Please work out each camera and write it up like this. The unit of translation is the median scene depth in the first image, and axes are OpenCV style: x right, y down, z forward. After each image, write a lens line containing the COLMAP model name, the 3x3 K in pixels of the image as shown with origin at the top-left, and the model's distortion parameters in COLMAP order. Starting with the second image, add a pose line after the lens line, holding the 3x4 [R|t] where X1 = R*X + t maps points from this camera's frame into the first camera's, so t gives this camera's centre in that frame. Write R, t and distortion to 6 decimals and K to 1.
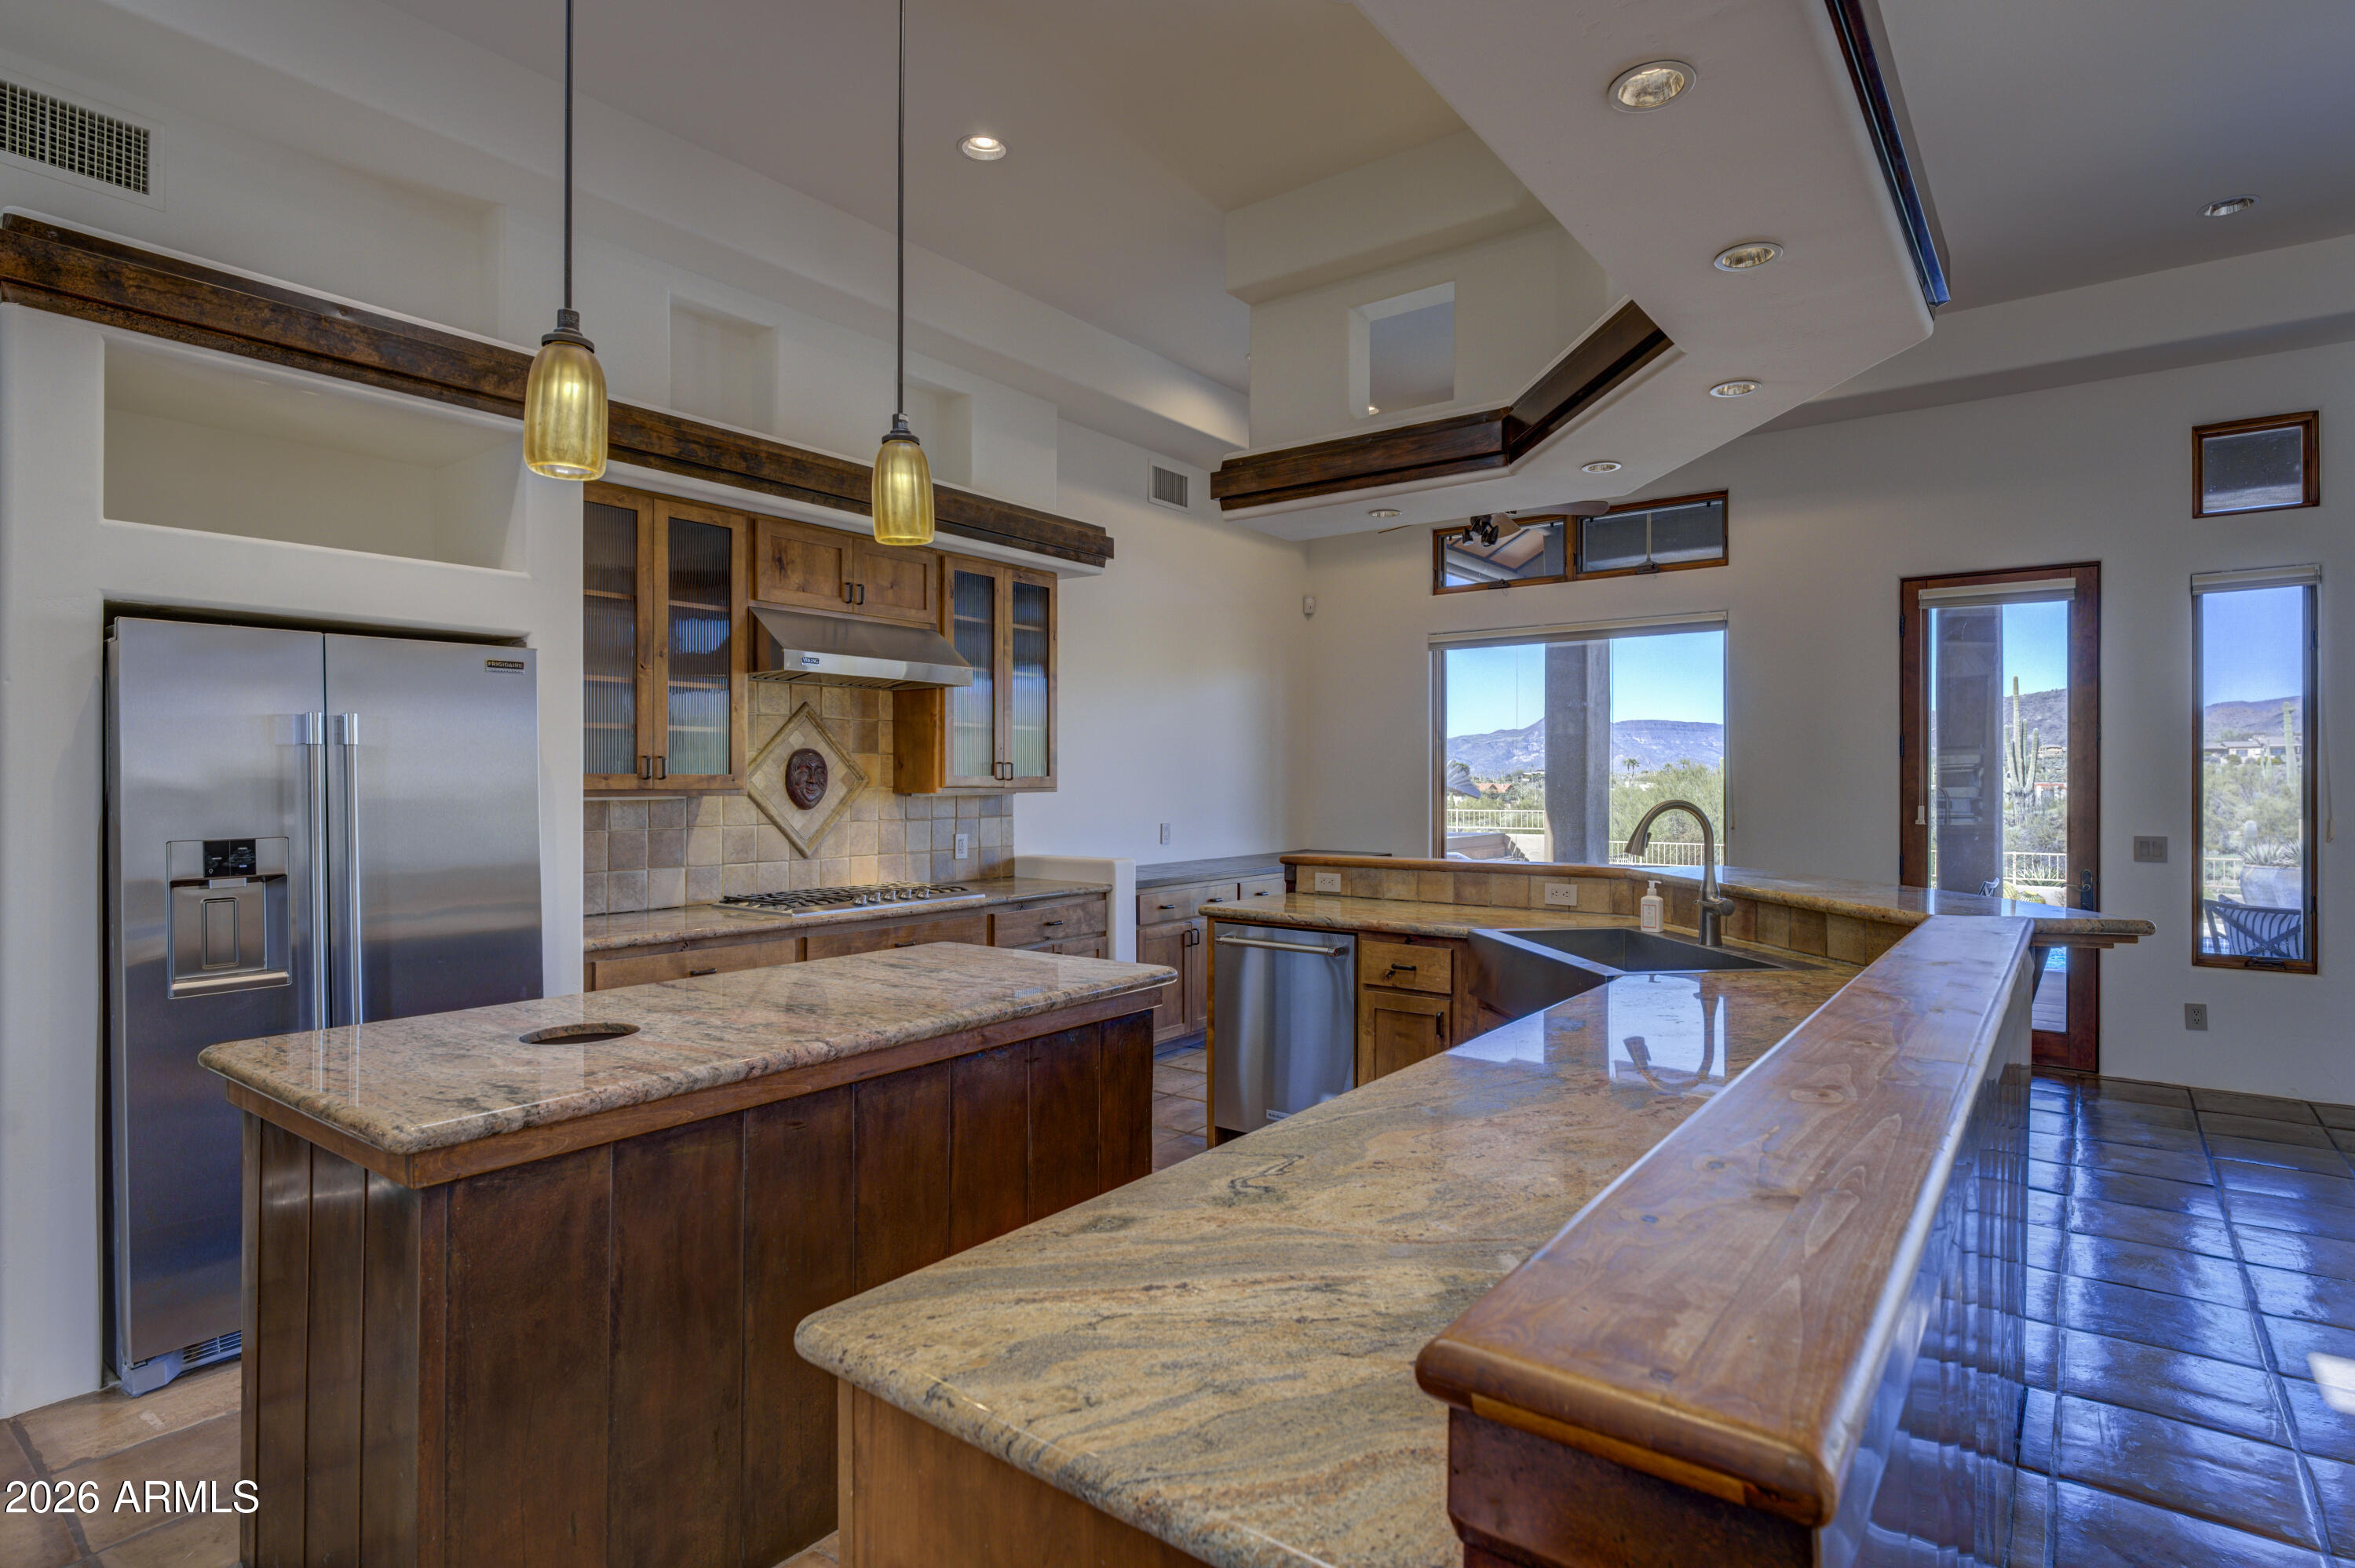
lens RADIAL K [[1203.2, 0, 1177.5], [0, 1203.2, 784.0], [0, 0, 1]] dist [-0.004408, -0.000443]
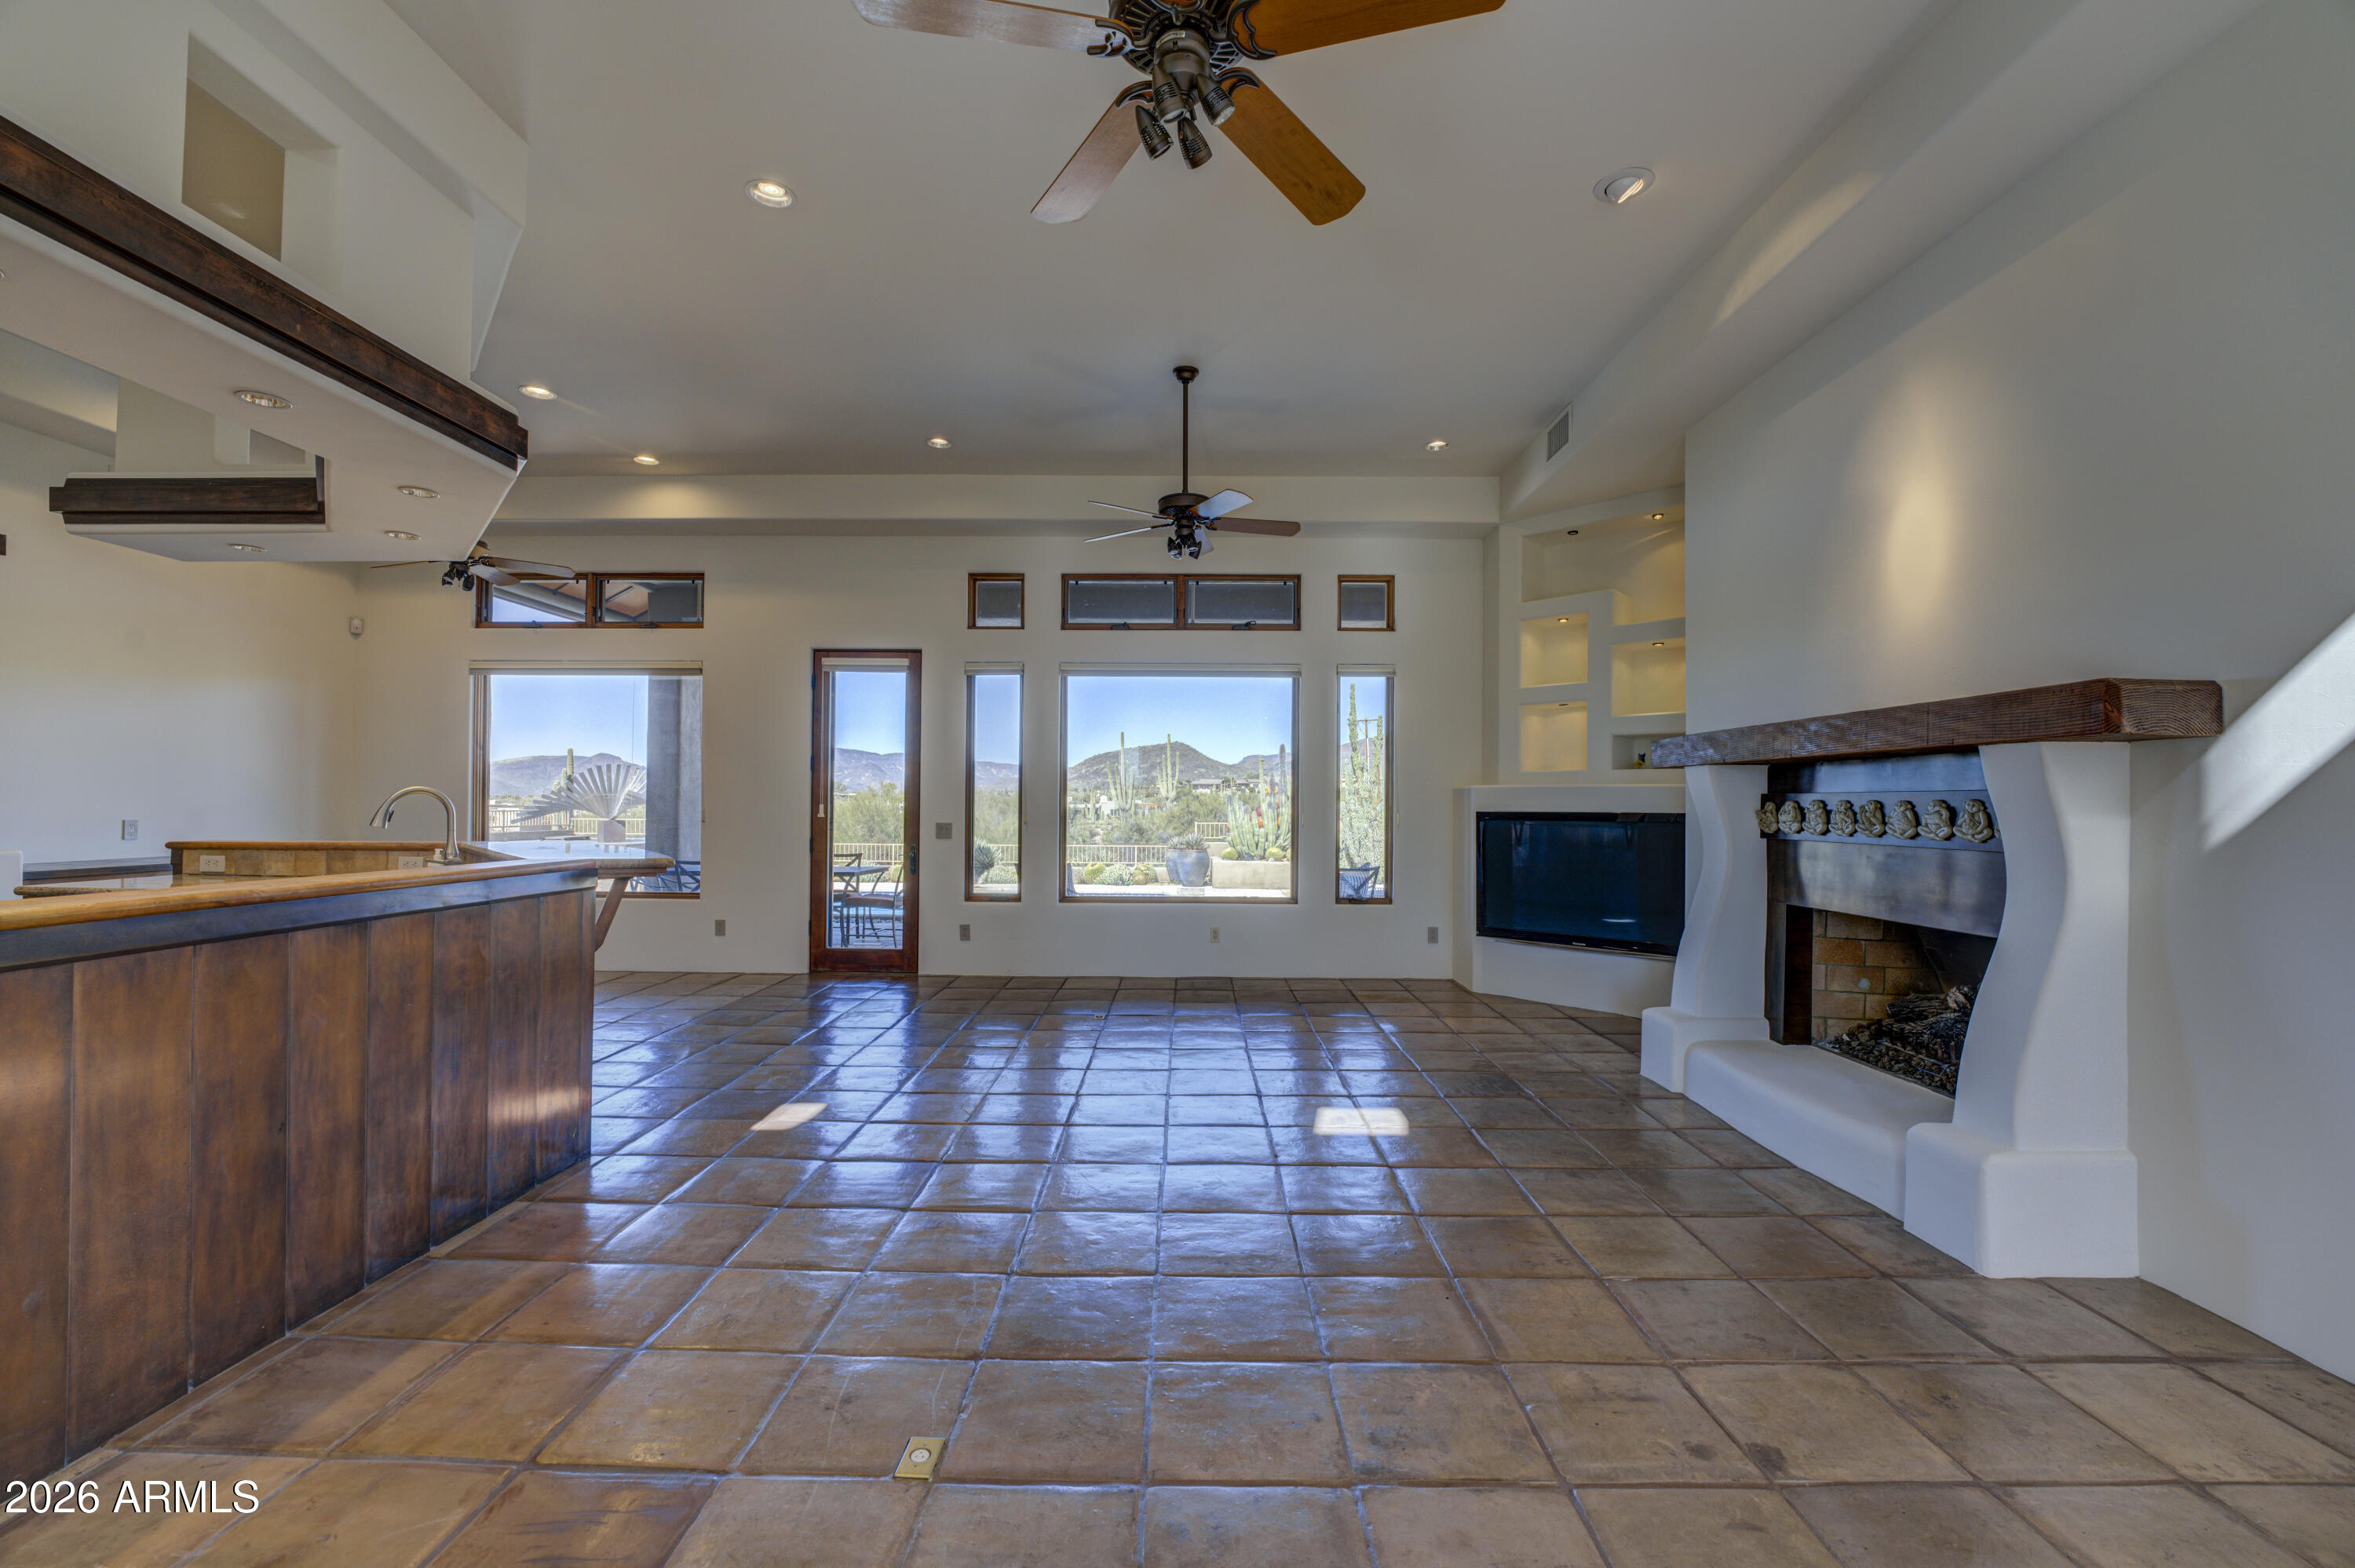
lens RADIAL K [[975.5, 0, 1177.5], [0, 975.5, 784.0], [0, 0, 1]] dist [-0.021641, 0.000895]
pose [[0.804724, 0.017547, 0.593390, 0.276057], [-0.006073, 0.999754, -0.021328, 0.017235], [-0.593618, 0.013559, 0.804633, -0.231526]]
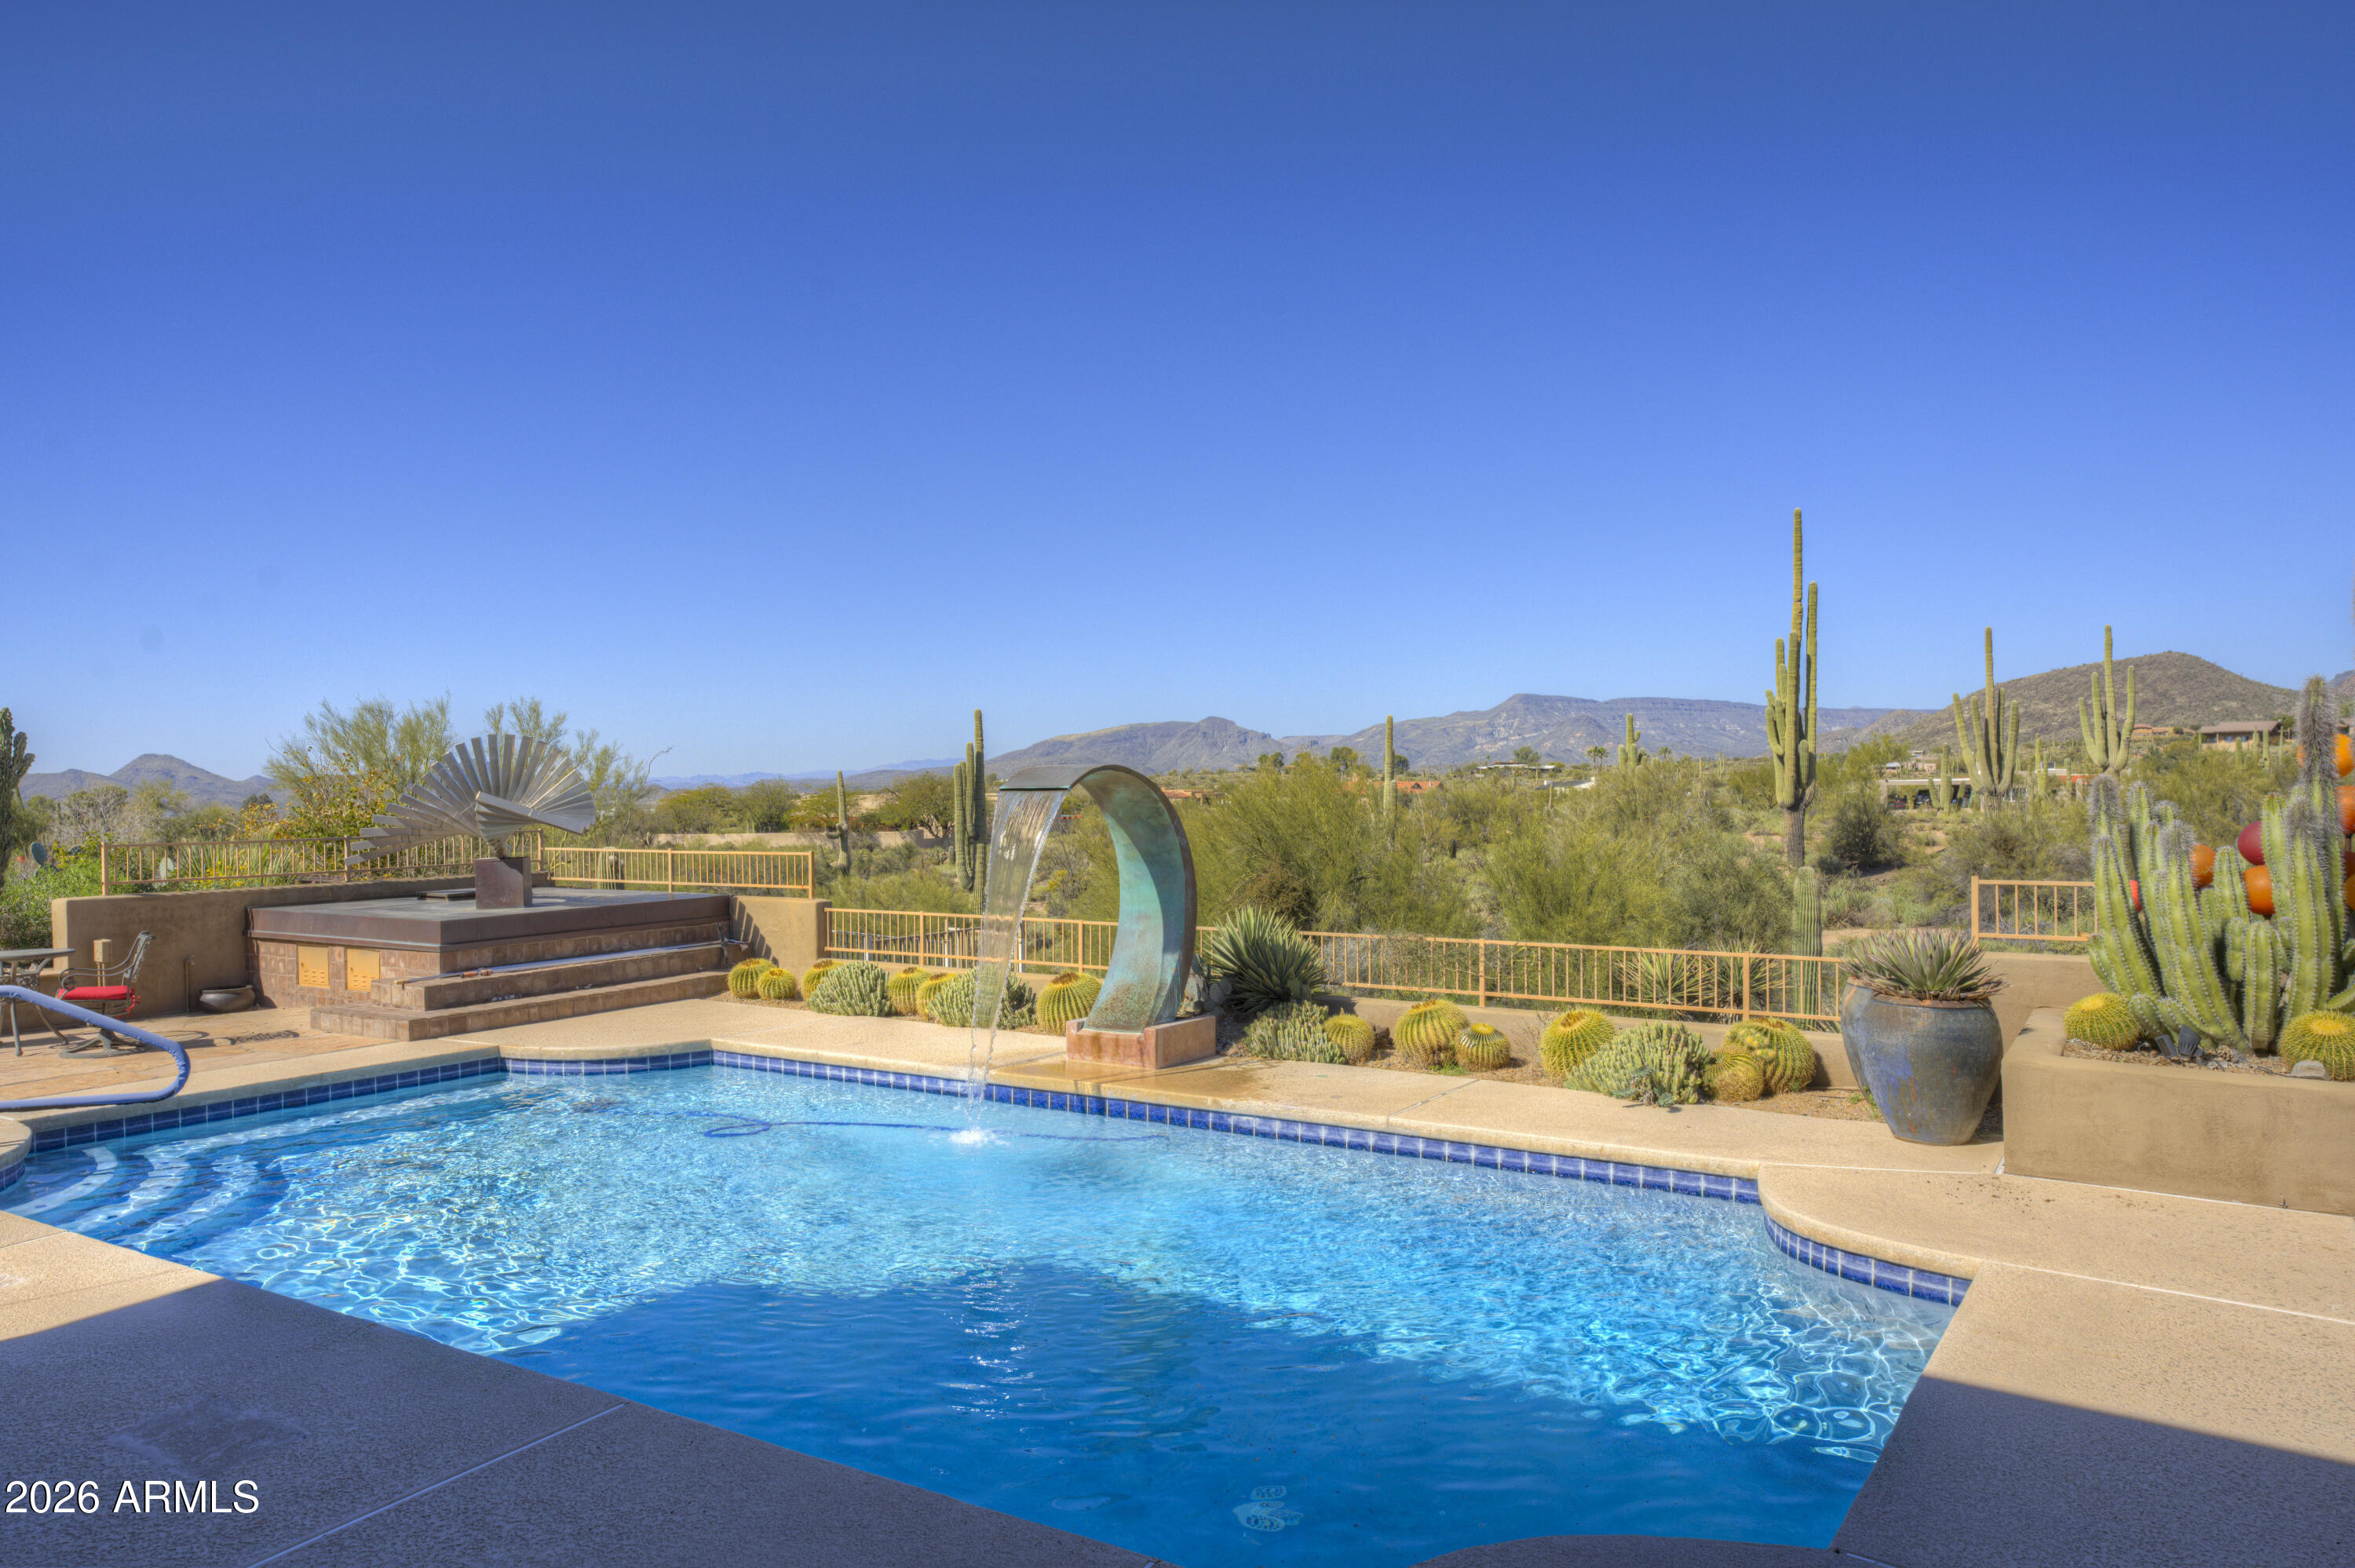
lens RADIAL K [[1544.4, 0, 1177.5], [0, 1544.4, 784.0], [0, 0, 1]] dist [0.023108, 0.000606]
pose [[0.997951, -0.009719, 0.063241, 1.602685], [0.009723, 0.999953, 0.000247, -0.021198], [-0.063240, 0.000369, 0.997998, 1.153748]]
